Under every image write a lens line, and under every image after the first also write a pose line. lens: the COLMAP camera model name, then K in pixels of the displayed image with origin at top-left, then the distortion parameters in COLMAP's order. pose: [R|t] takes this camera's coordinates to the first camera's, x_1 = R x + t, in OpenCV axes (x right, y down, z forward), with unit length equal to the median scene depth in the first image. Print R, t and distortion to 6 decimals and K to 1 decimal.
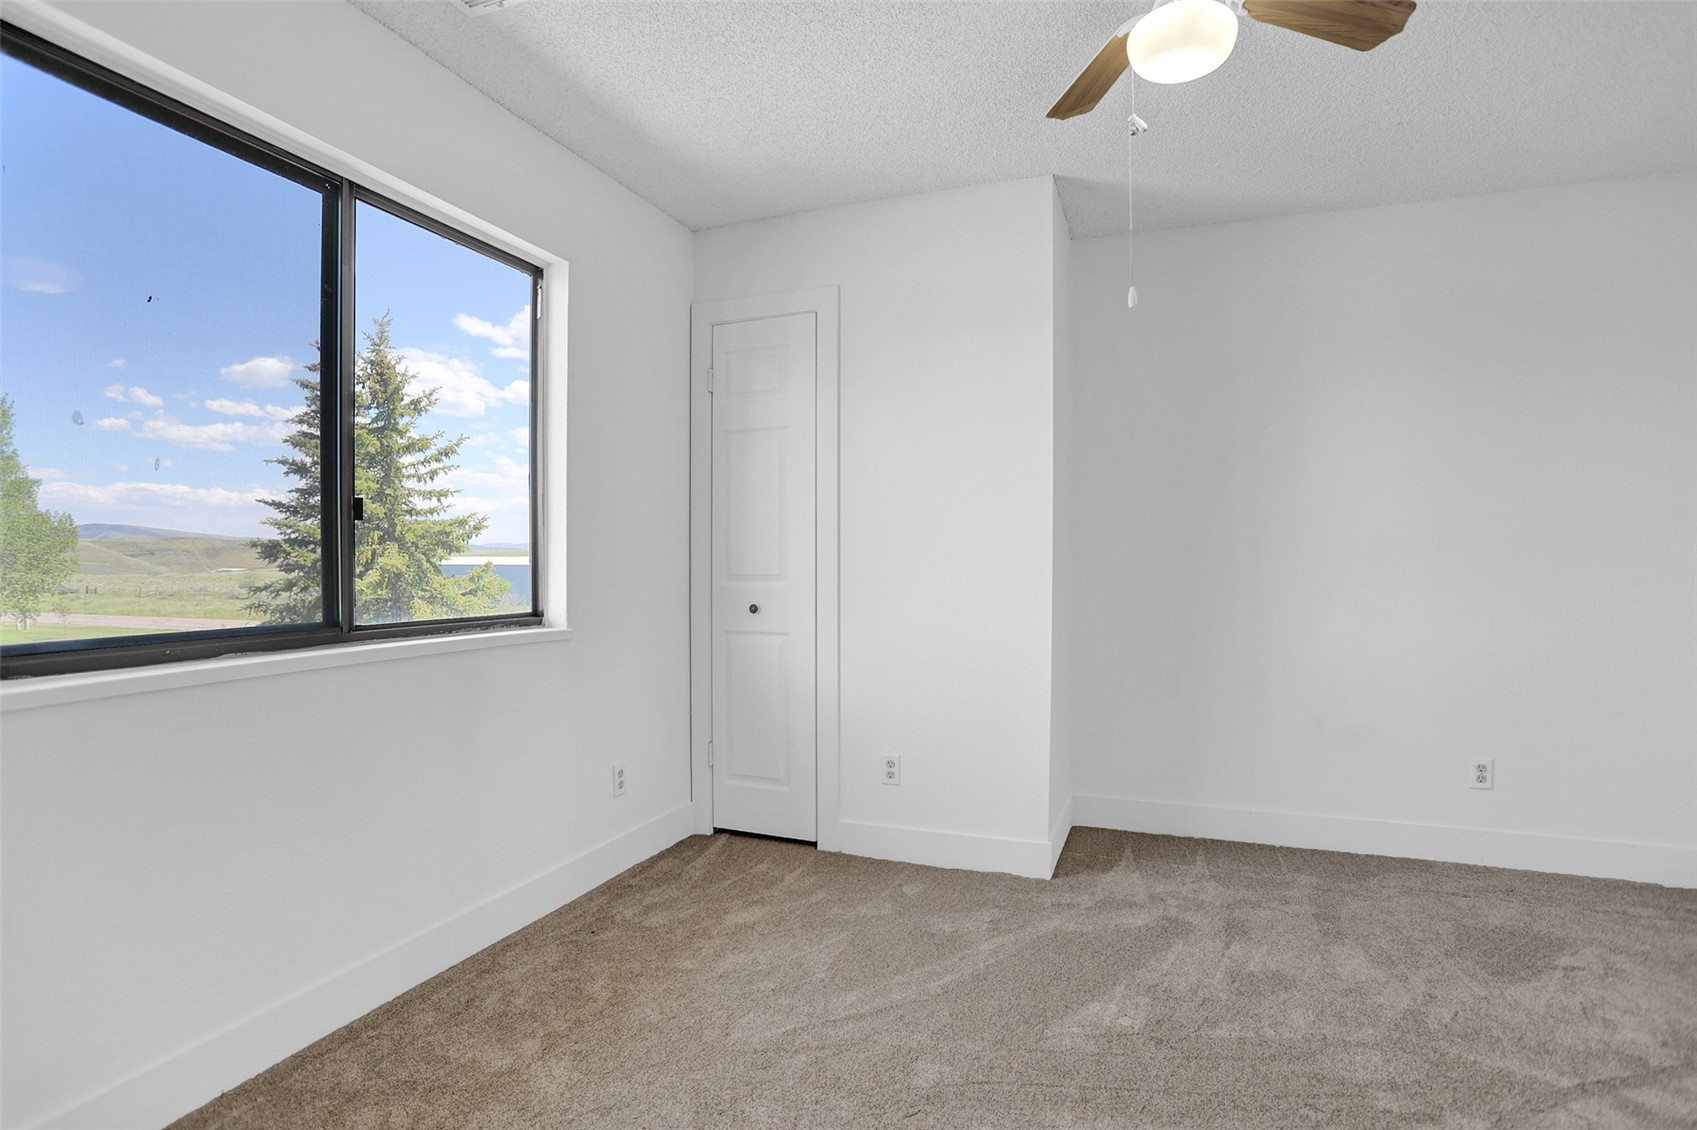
lens RADIAL K [[865.8, 0, 848.5], [0, 865.8, 565.0], [0, 0, 1]] dist [-0.072827, 0.034517]
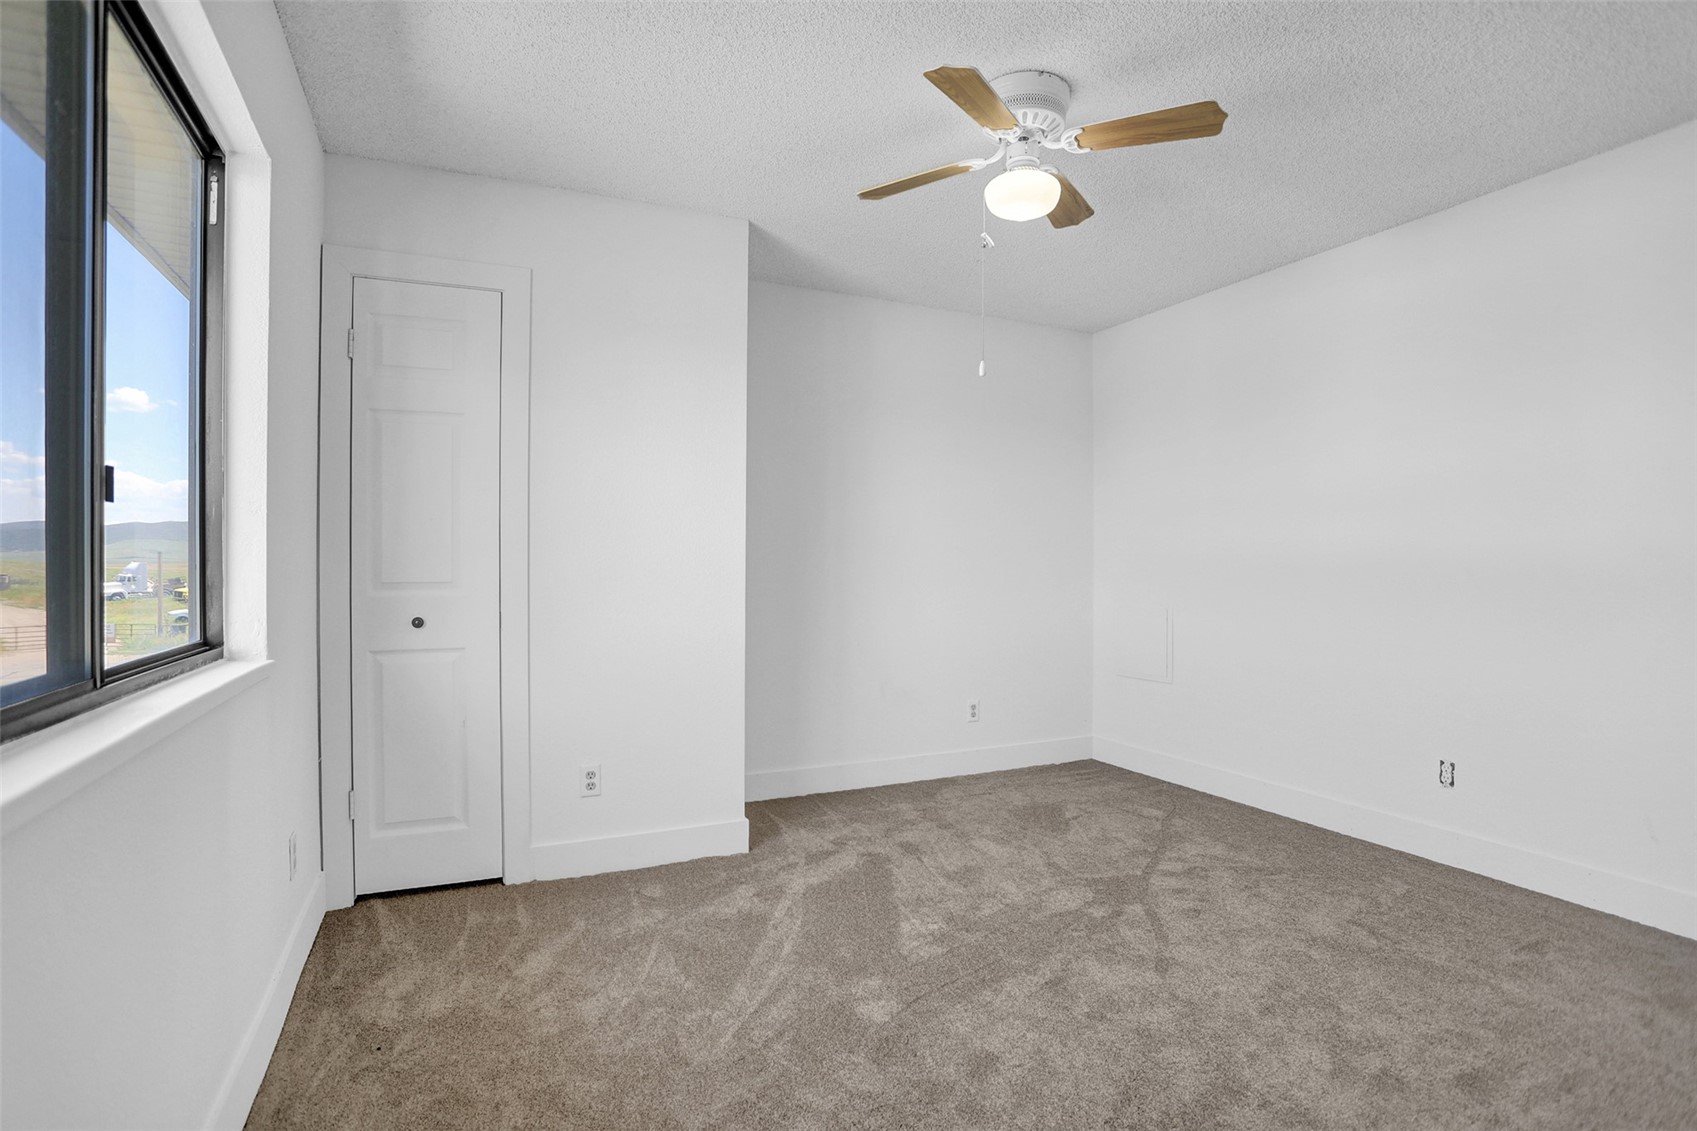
lens RADIAL K [[841.9, 0, 848.0], [0, 841.9, 551.6], [0, 0, 1]] dist [-0.063300, 0.024456]
pose [[0.689107, 0.010793, 0.724579, -0.471349], [0.003385, 0.999830, -0.018113, -0.003114], [-0.724651, 0.014935, 0.688954, 0.152004]]
